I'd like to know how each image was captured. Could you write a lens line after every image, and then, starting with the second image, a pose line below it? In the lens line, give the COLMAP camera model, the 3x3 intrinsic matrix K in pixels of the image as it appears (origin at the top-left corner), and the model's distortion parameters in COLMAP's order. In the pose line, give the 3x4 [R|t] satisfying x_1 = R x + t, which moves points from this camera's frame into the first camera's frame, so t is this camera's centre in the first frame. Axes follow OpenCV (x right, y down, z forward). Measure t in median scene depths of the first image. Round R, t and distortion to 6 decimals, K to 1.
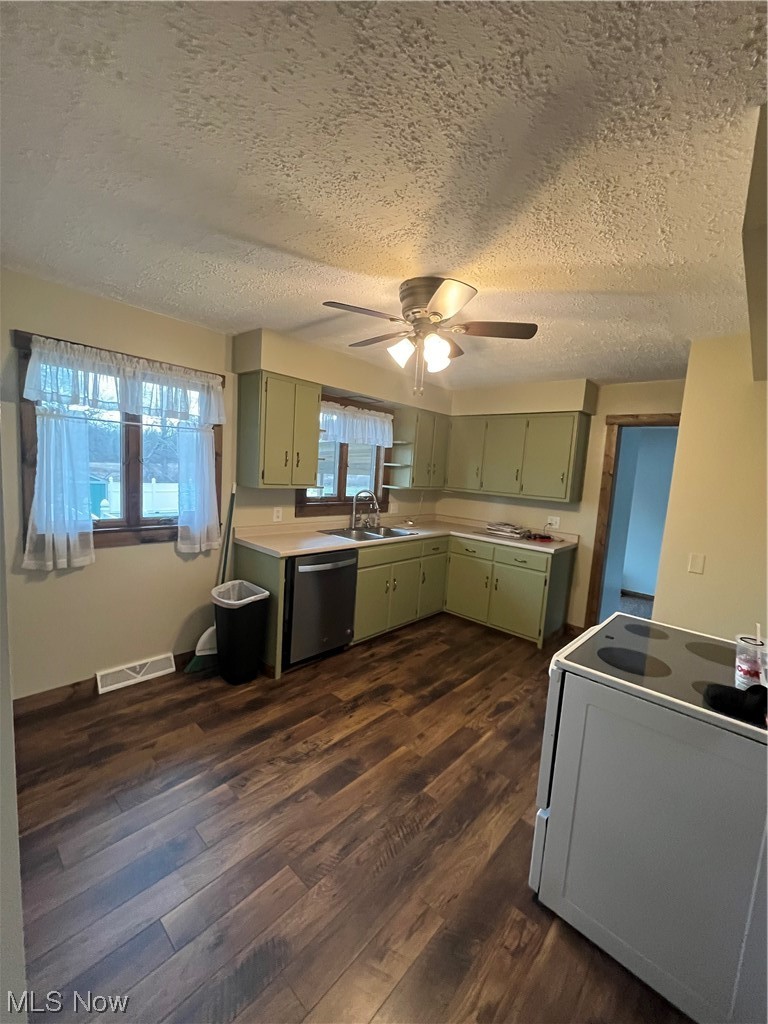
lens RADIAL K [[409.6, 0, 382.5], [0, 409.6, 514.5], [0, 0, 1]] dist [0.006208, -0.001283]
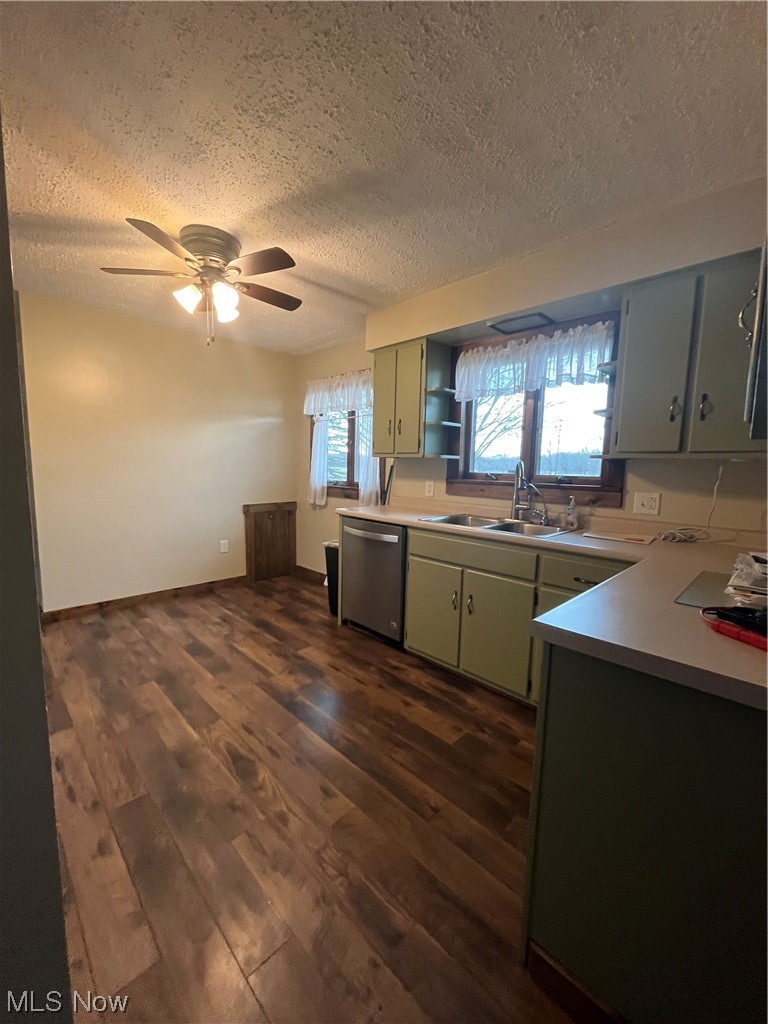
lens RADIAL K [[409.6, 0, 377.7], [0, 409.6, 511.6], [0, 0, 1]] dist [0.006208, -0.001283]
pose [[-0.046725, 0.049762, -0.997668, 1.015263], [-0.135542, 0.989205, 0.055688, 0.022077], [0.989669, 0.137828, -0.039476, 1.332098]]
